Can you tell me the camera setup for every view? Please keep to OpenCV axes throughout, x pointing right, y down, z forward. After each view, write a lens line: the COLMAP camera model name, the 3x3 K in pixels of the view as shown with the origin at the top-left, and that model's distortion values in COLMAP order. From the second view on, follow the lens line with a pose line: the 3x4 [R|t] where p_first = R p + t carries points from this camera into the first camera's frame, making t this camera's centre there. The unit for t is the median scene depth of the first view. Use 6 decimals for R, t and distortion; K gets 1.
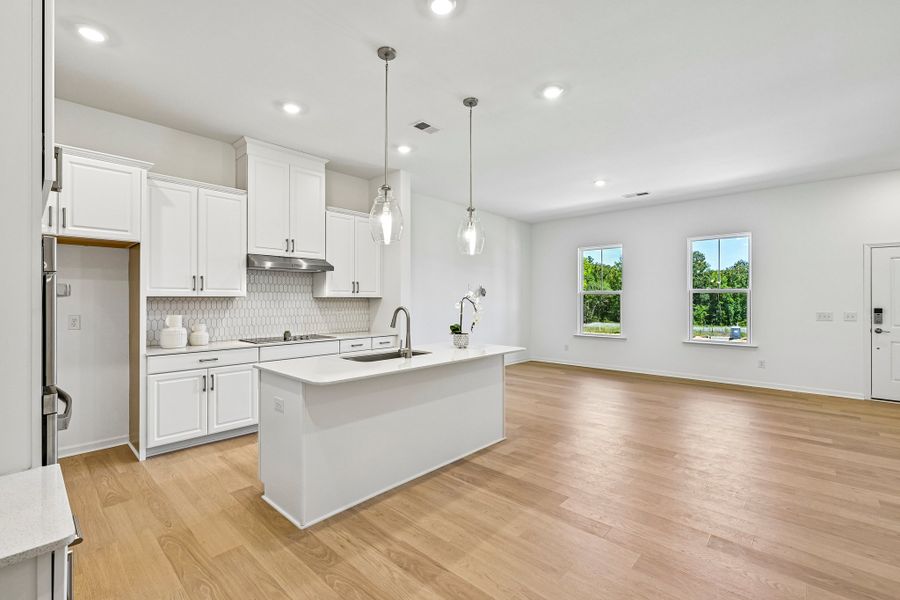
lens RADIAL K [[395.5, 0, 443.4], [0, 395.5, 298.3], [0, 0, 1]] dist [0.000114, -0.000190]
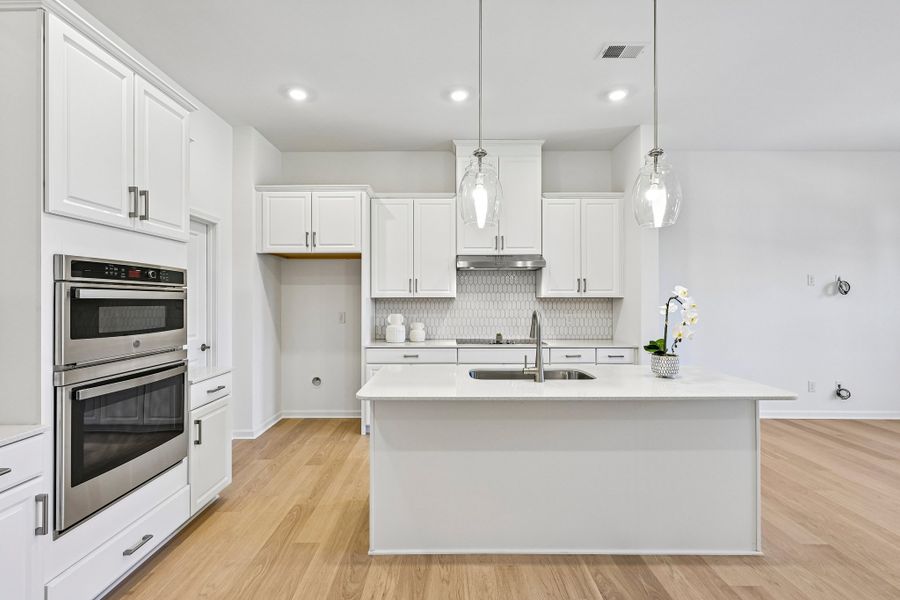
lens RADIAL K [[404.1, 0, 447.5], [0, 404.1, 297.8], [0, 0, 1]] dist [0.000849, -0.000306]
pose [[0.685384, -0.004106, -0.728170, 0.262439], [0.002821, 0.999992, -0.002983, -0.000043], [0.728176, -0.000009, 0.685390, 0.294497]]
